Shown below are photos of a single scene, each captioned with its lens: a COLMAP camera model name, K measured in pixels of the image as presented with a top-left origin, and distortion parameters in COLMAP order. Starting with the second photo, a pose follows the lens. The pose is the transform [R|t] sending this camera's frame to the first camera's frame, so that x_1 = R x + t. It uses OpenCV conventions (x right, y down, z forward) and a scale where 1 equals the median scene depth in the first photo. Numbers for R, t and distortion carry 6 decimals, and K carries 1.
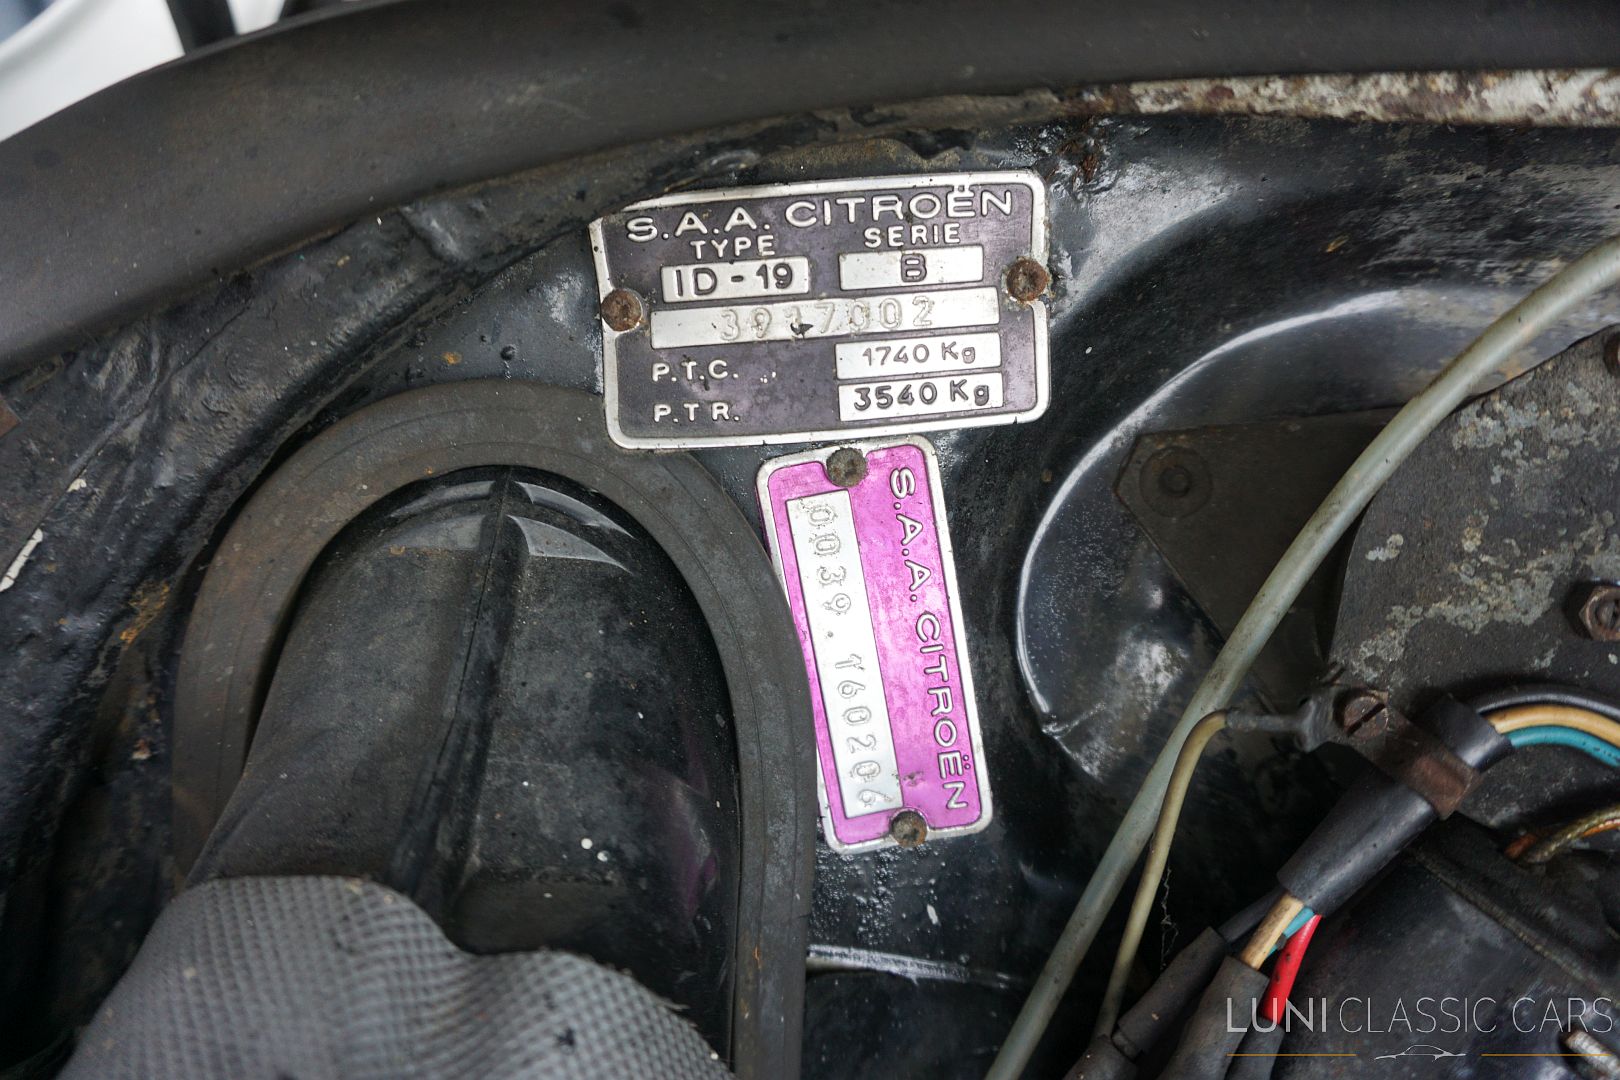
lens RADIAL K [[1103.5, 0, 810.0], [0, 1103.5, 540.0], [0, 0, 1]] dist [-0.055569, 0.046289]
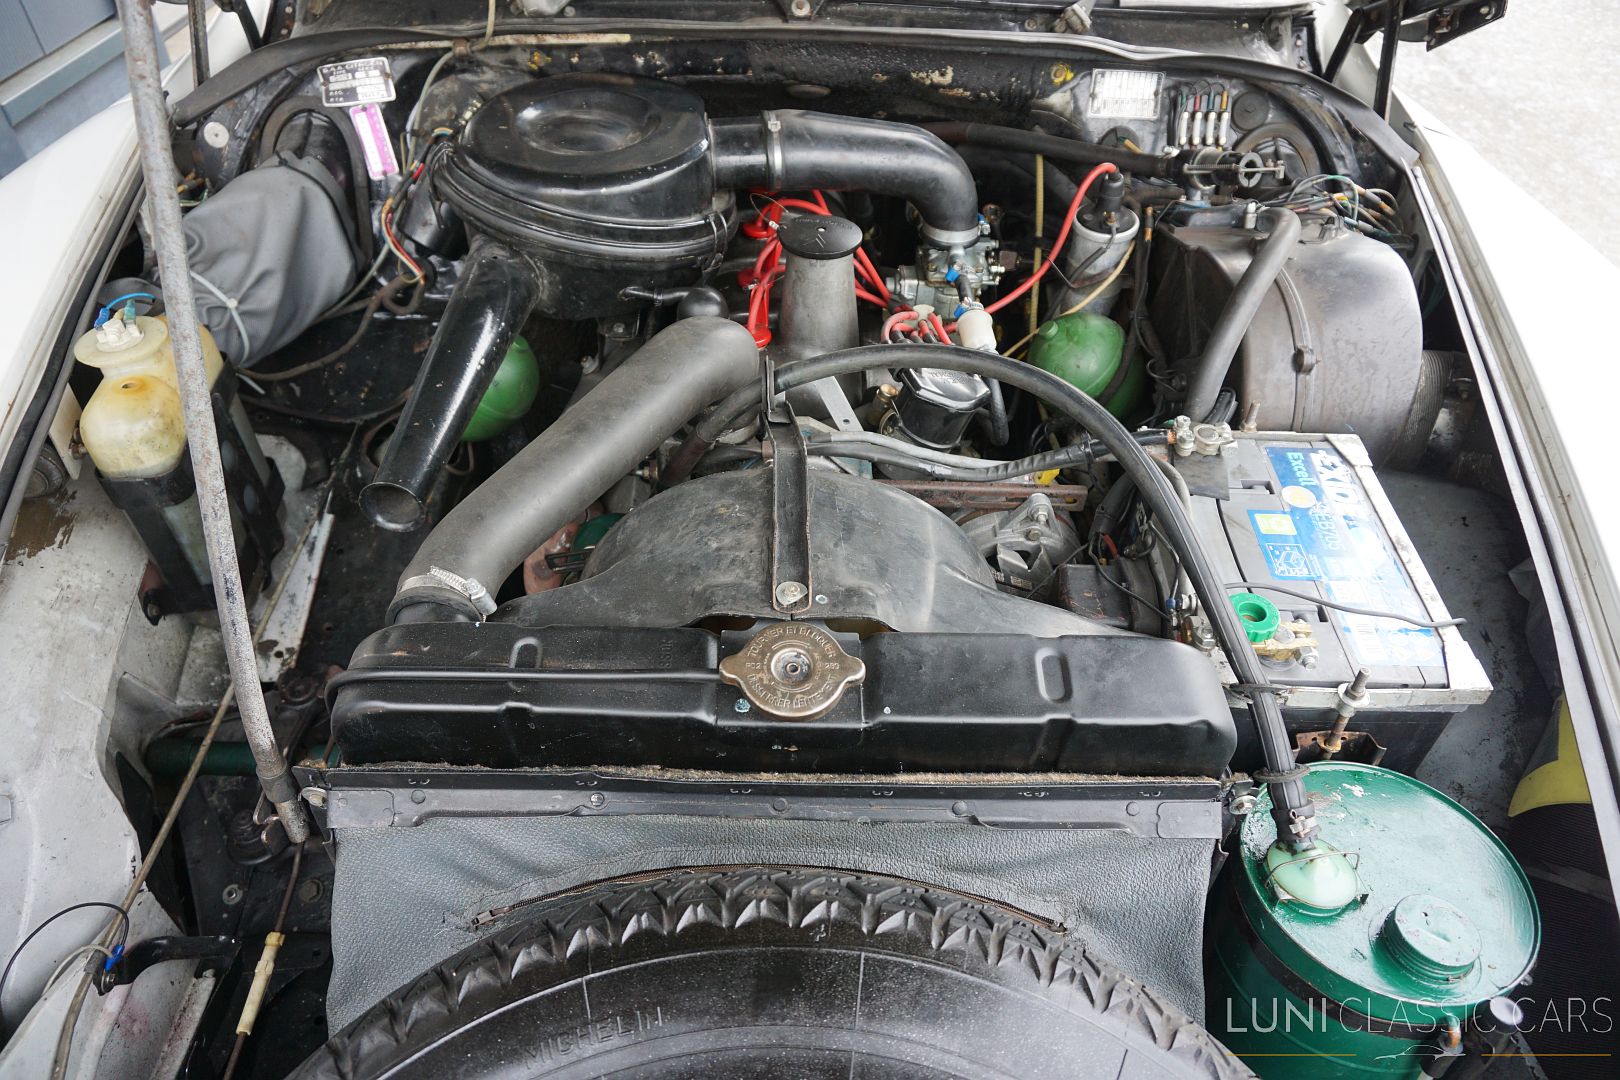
lens RADIAL K [[1103.5, 0, 810.0], [0, 1103.5, 540.0], [0, 0, 1]] dist [-0.055569, 0.046289]
pose [[0.998646, -0.040304, -0.032879, 2.804745], [0.043814, 0.992497, 0.114146, 1.862705], [0.028032, -0.115432, 0.992920, -5.622854]]
